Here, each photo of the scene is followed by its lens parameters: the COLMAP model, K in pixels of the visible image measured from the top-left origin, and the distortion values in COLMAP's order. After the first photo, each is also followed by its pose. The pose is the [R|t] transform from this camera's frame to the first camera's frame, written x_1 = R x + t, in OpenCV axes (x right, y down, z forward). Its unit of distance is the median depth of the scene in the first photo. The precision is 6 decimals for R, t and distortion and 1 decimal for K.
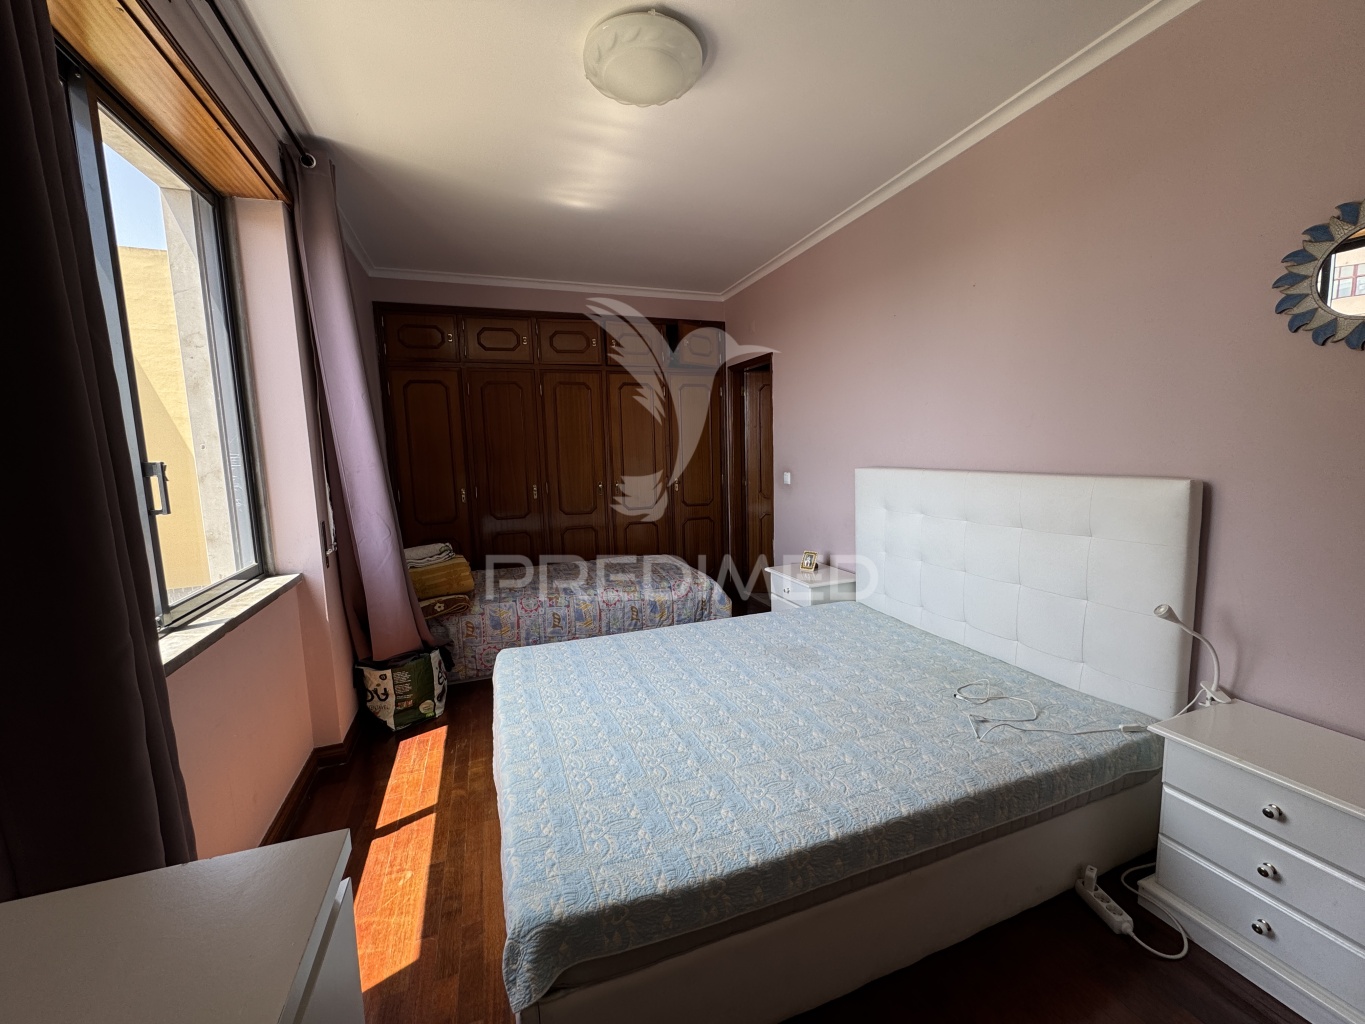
lens RADIAL K [[546.6, 0, 681.8], [0, 546.6, 509.7], [0, 0, 1]] dist [-0.004007, 0.001183]
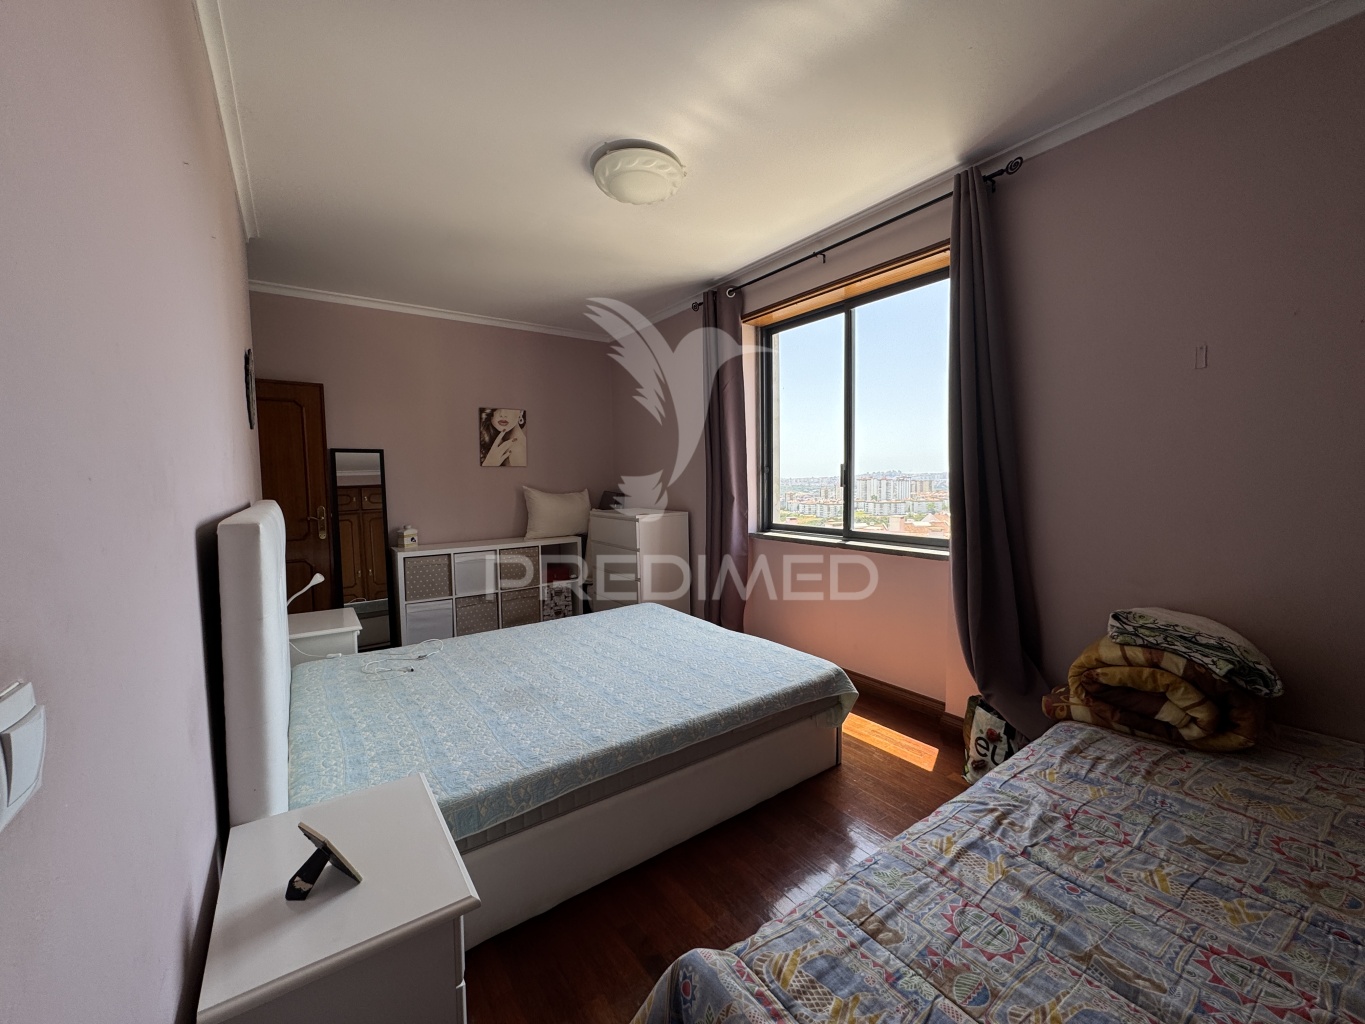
lens RADIAL K [[546.6, 0, 689.3], [0, 546.6, 515.0], [0, 0, 1]] dist [-0.004007, 0.001183]
pose [[-0.961818, 0.064581, -0.265961, 0.117939], [0.013872, 0.982017, 0.188285, -0.138626], [0.273338, 0.177406, -0.945417, 1.329436]]
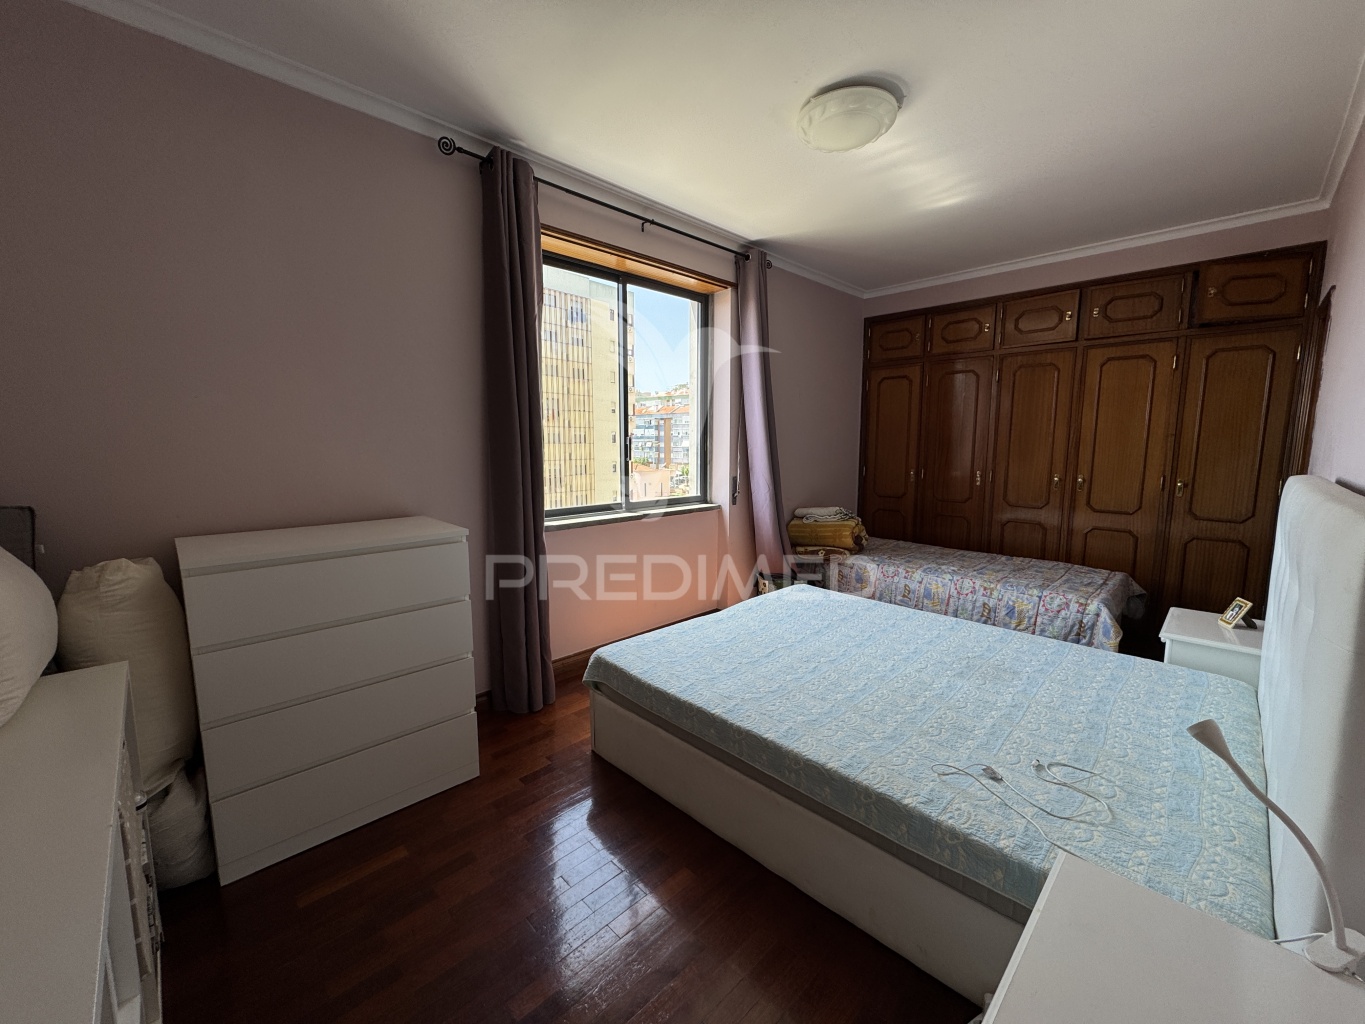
lens RADIAL K [[546.6, 0, 685.7], [0, 546.6, 511.4], [0, 0, 1]] dist [-0.004007, 0.001183]
pose [[0.416300, 0.142391, -0.898008, 0.546316], [-0.114319, 0.988020, 0.103668, -0.020420], [0.902012, 0.059503, 0.427591, 0.112315]]
